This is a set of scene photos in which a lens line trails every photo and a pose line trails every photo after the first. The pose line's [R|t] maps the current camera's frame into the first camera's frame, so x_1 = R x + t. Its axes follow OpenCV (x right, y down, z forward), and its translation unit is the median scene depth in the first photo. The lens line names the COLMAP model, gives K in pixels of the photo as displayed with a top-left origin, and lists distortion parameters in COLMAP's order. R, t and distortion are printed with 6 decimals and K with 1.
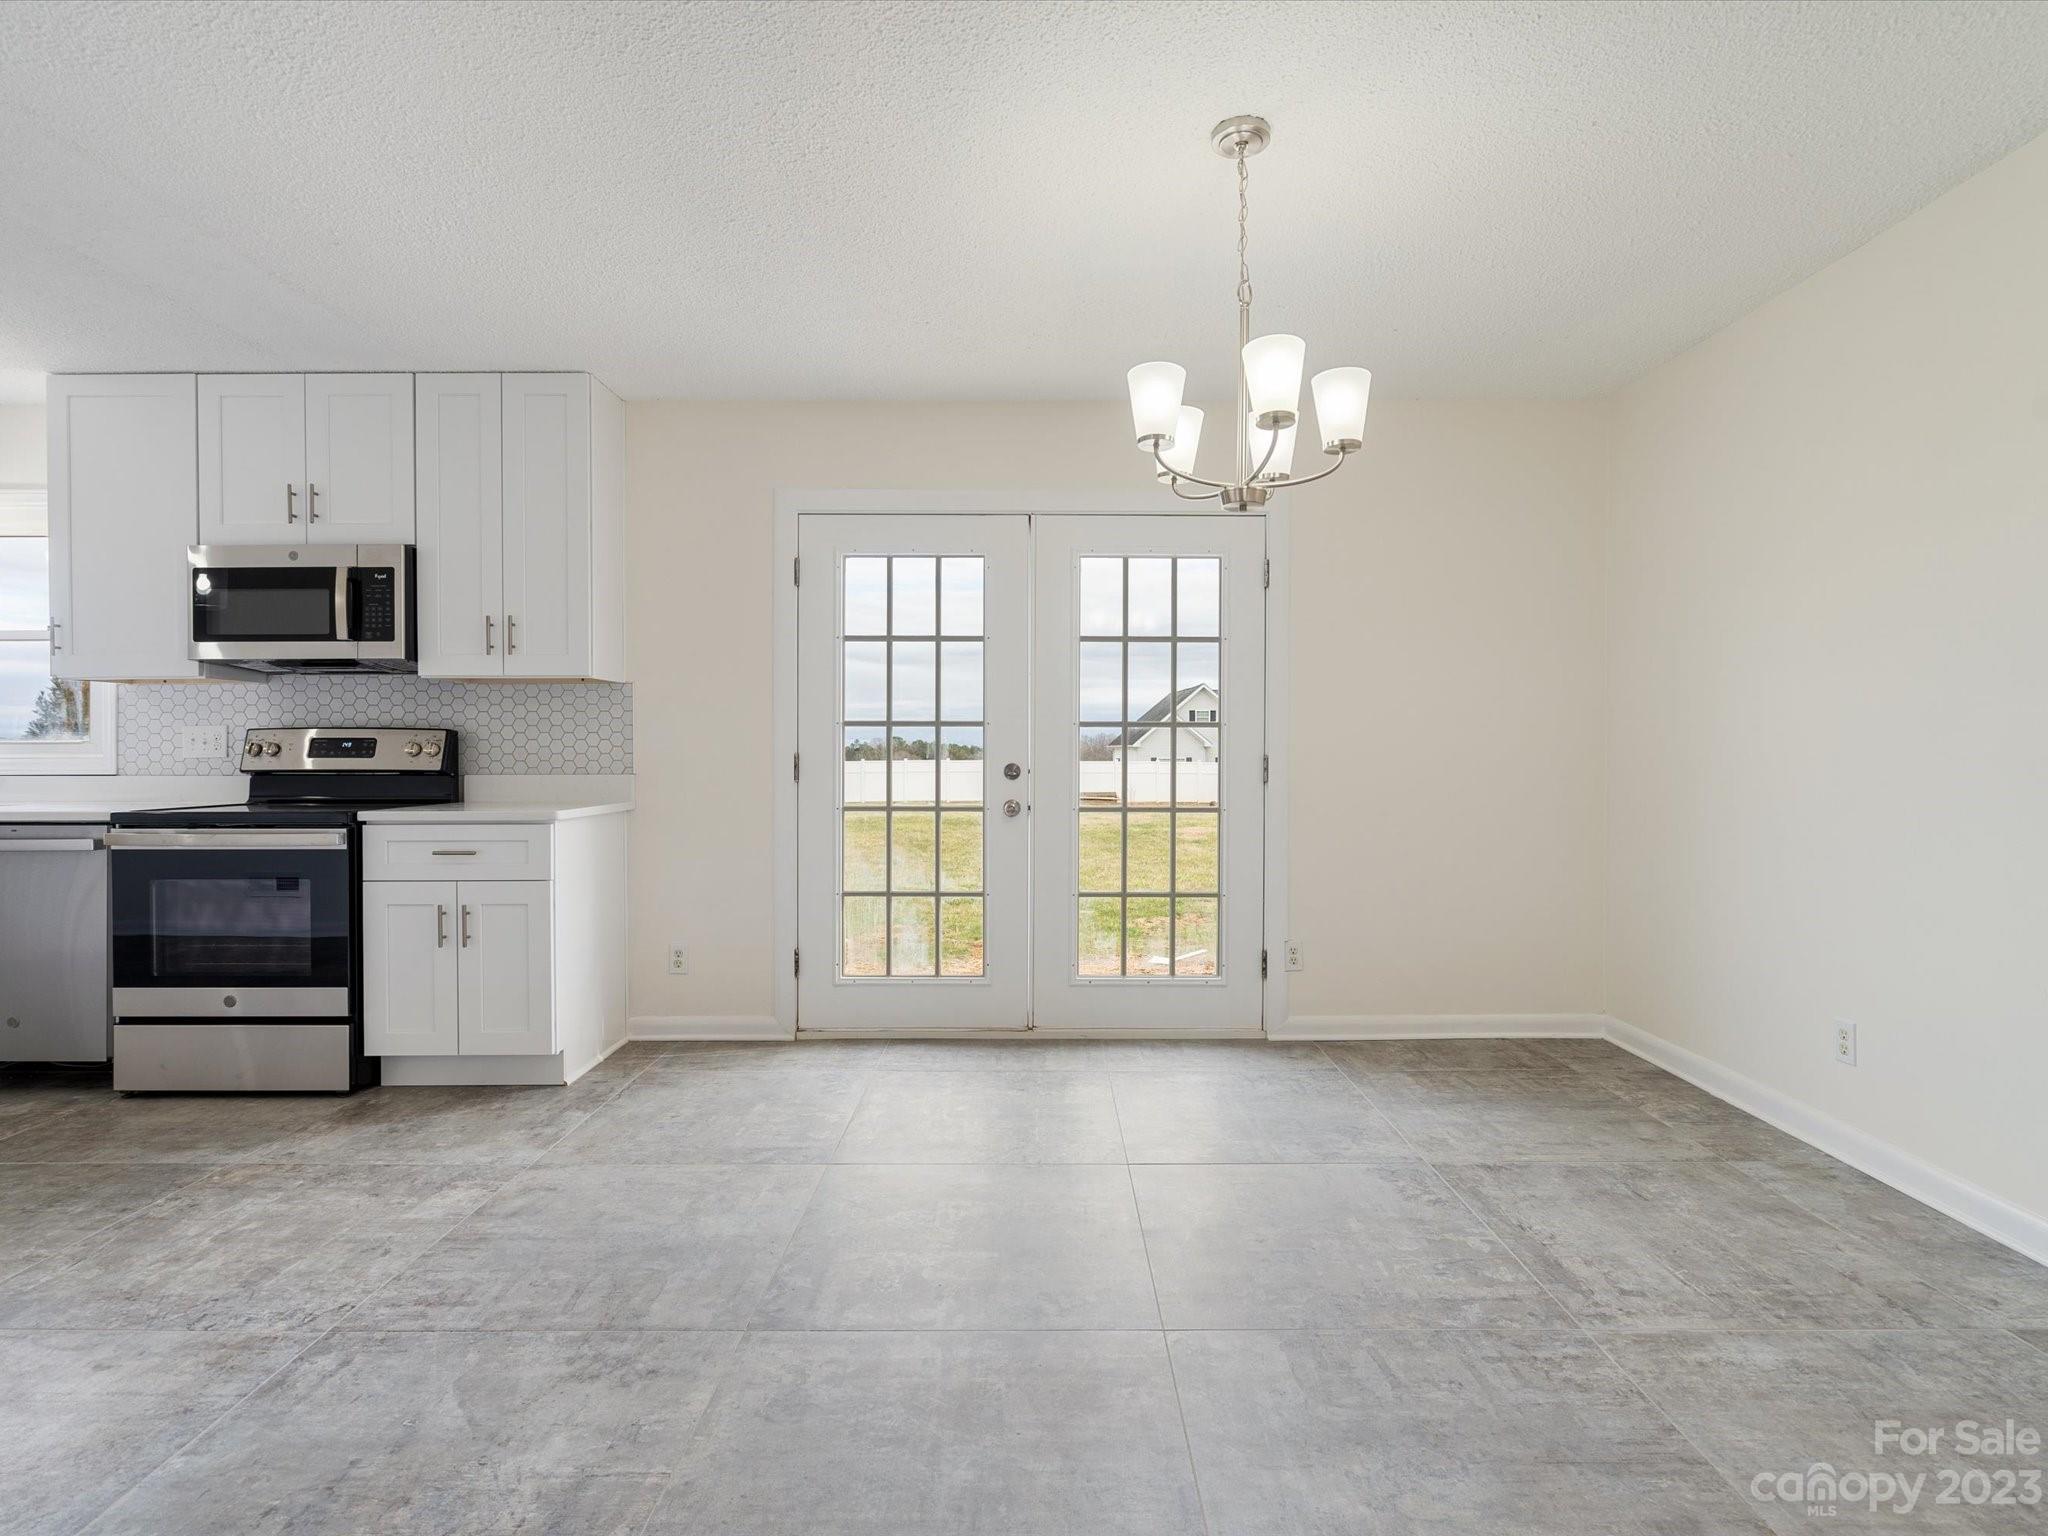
lens RADIAL K [[1043.8, 0, 1038.7], [0, 1043.8, 756.9], [0, 0, 1]] dist [-0.003293, 0.002595]
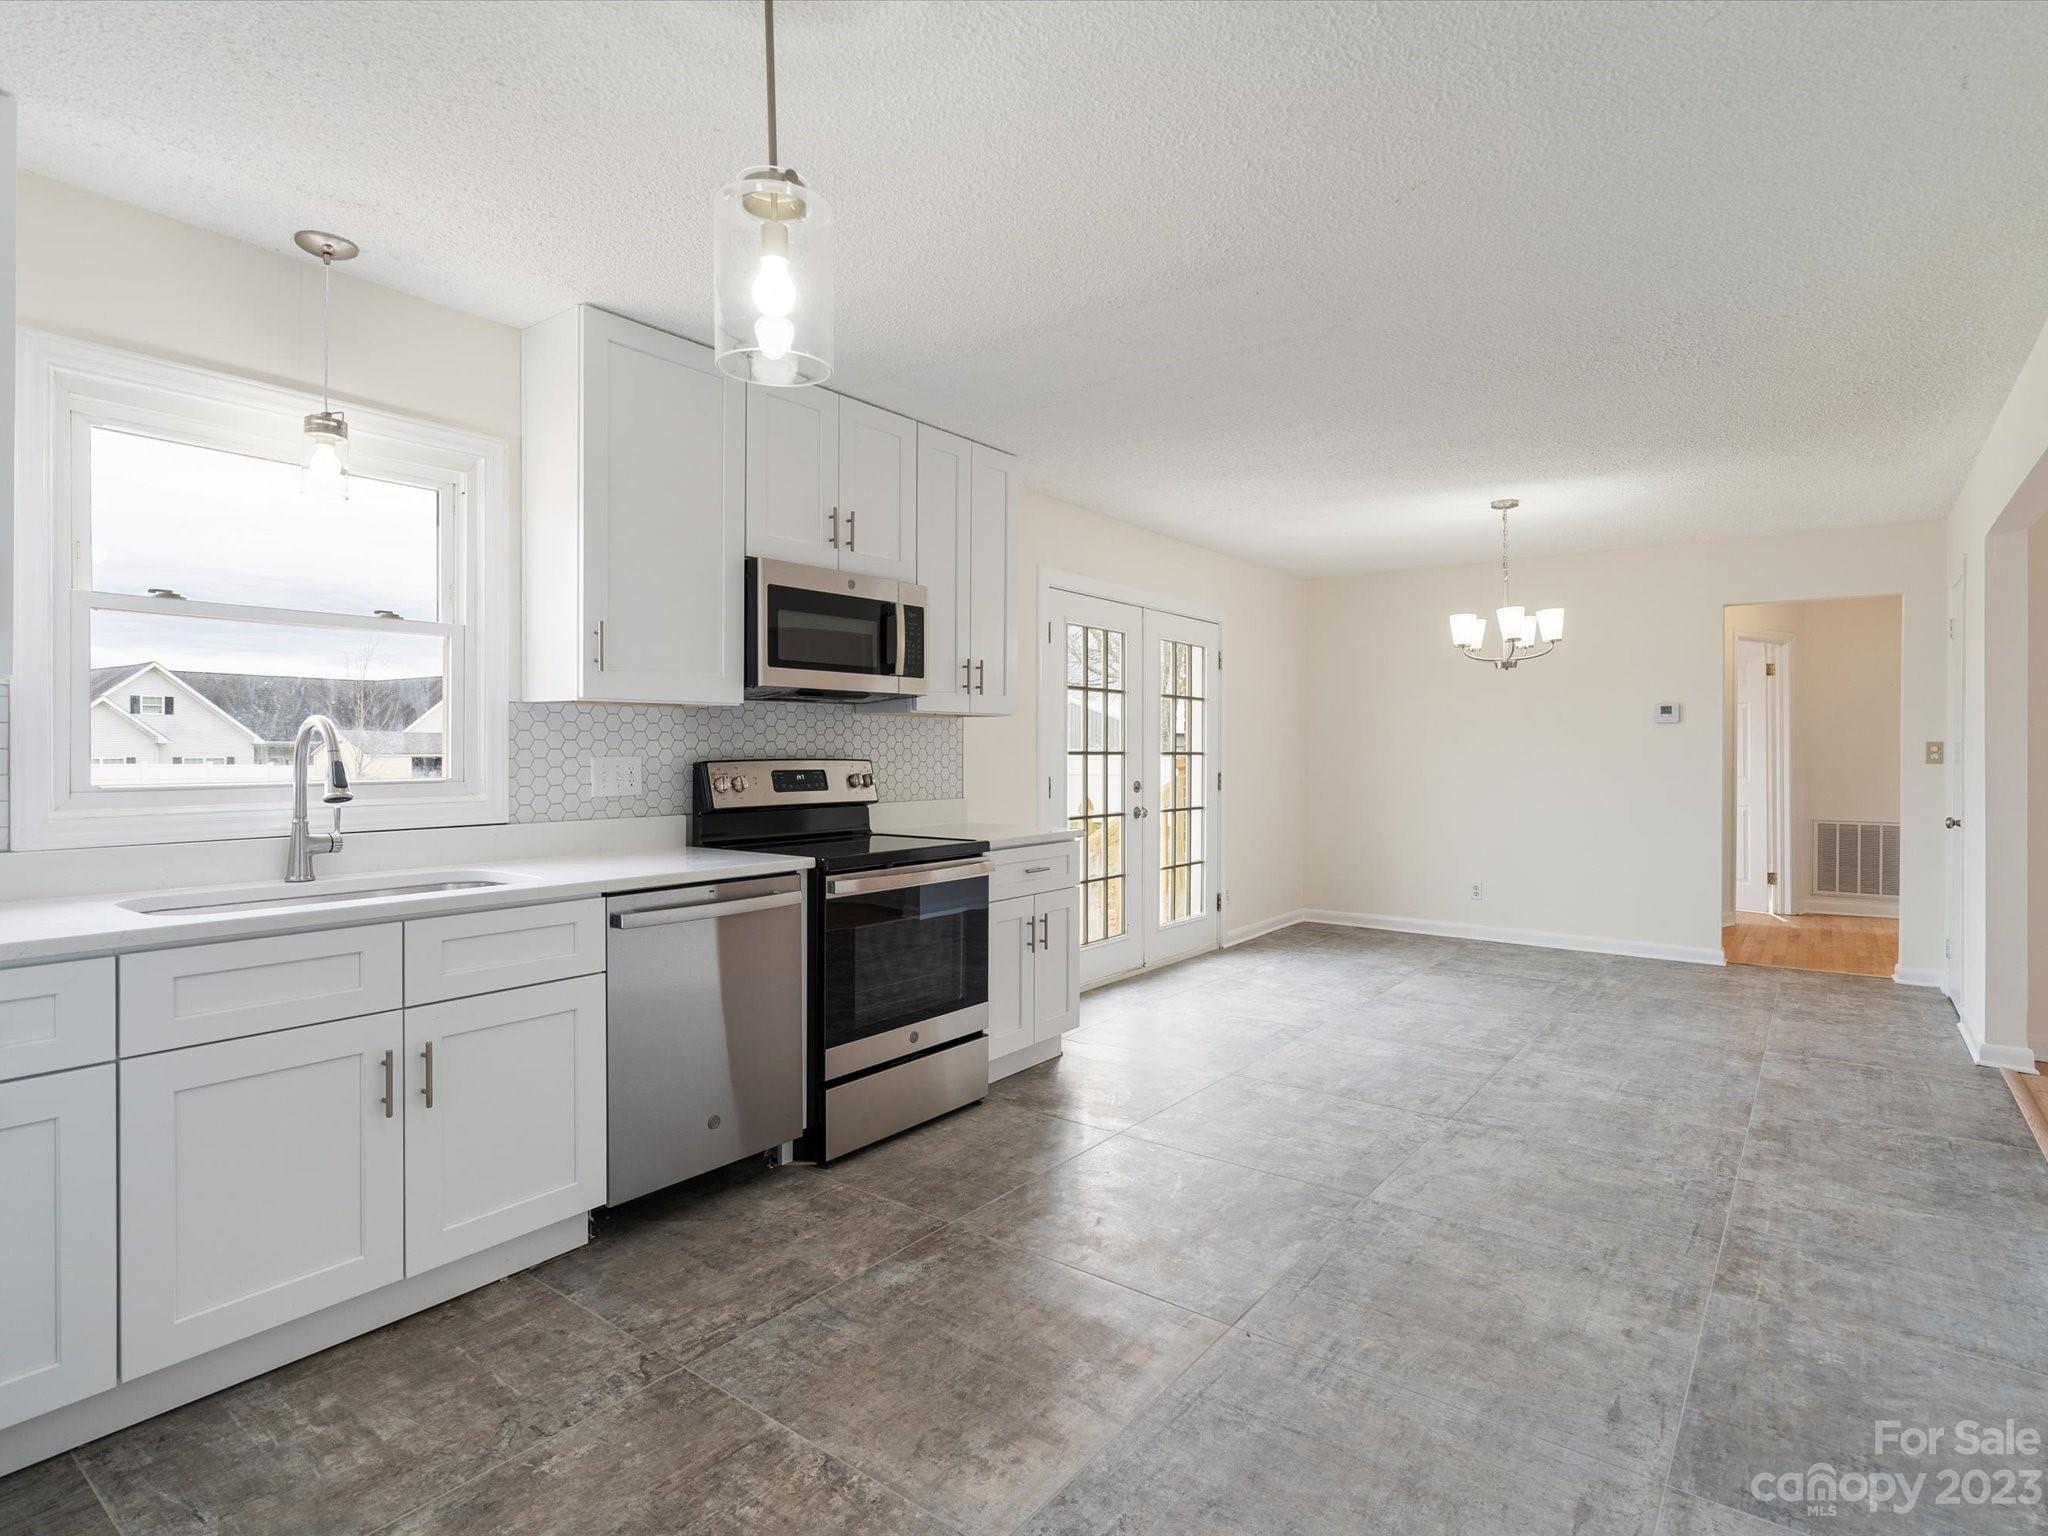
lens RADIAL K [[1043.8, 0, 1044.6], [0, 1043.8, 758.0], [0, 0, 1]] dist [-0.003293, 0.002595]
pose [[0.602212, -0.004361, 0.798324, -1.393821], [0.001607, 0.999990, 0.004251, -0.035534], [-0.798335, -0.001277, 0.602213, 0.274562]]
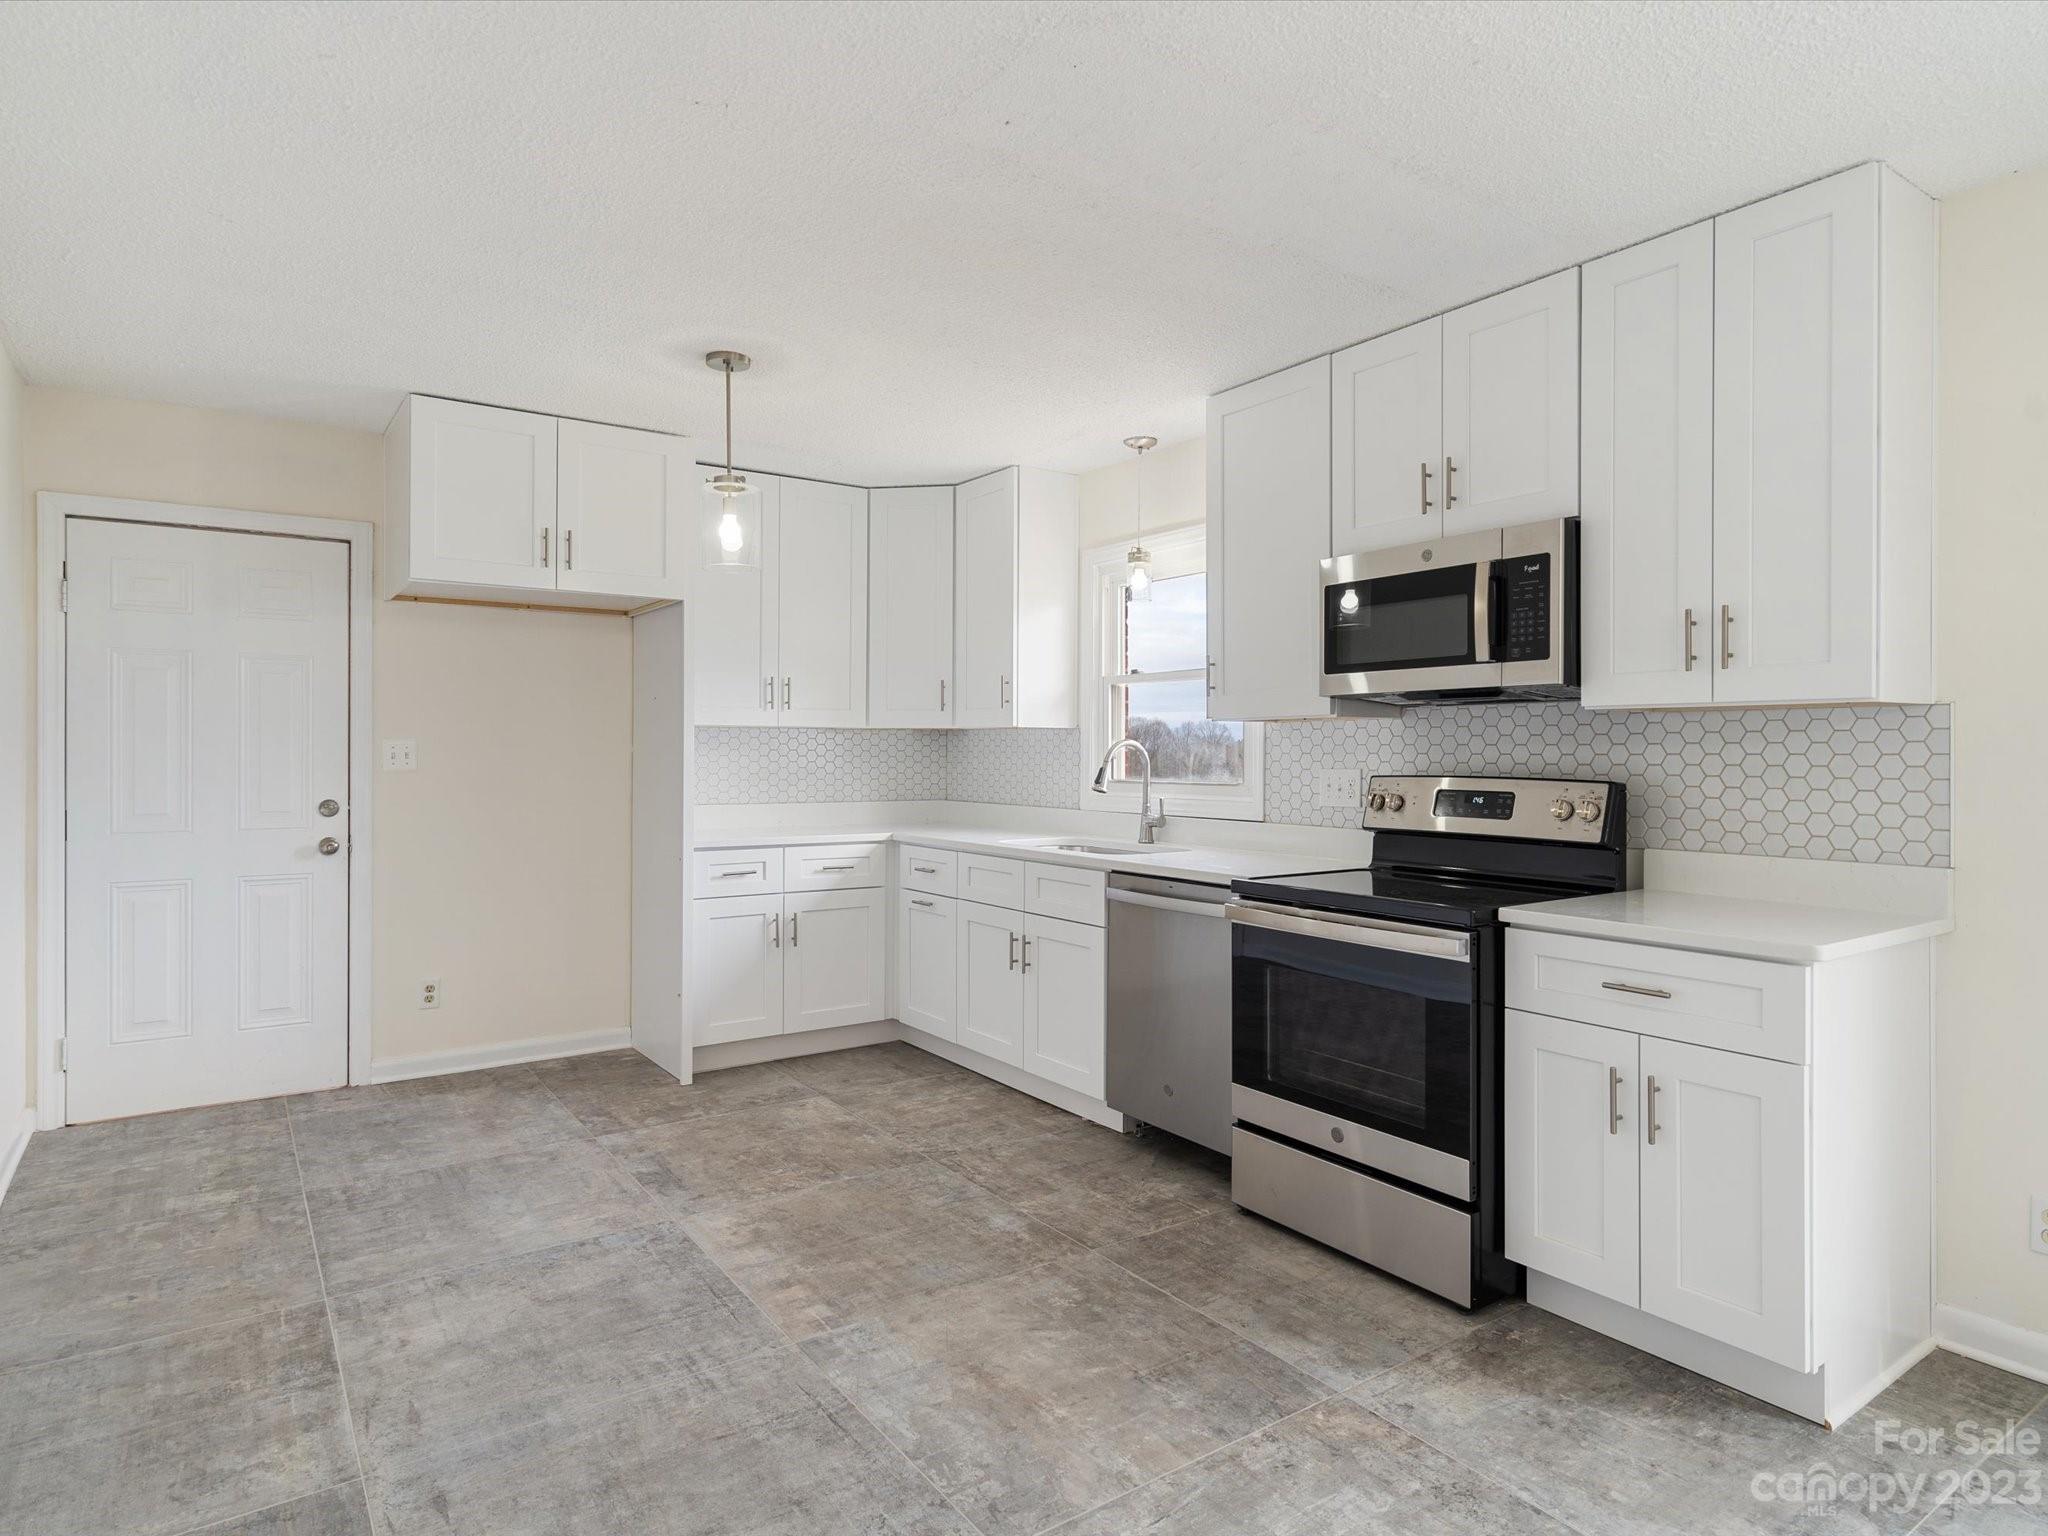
lens RADIAL K [[1178.6, 0, 1035.3], [0, 1178.6, 751.9], [0, 0, 1]] dist [0.011800, -0.005142]
pose [[0.575053, 0.003978, -0.818106, -0.172090], [-0.009366, 0.999955, -0.001721, -0.044591], [0.818062, 0.008652, 0.575064, 0.269763]]
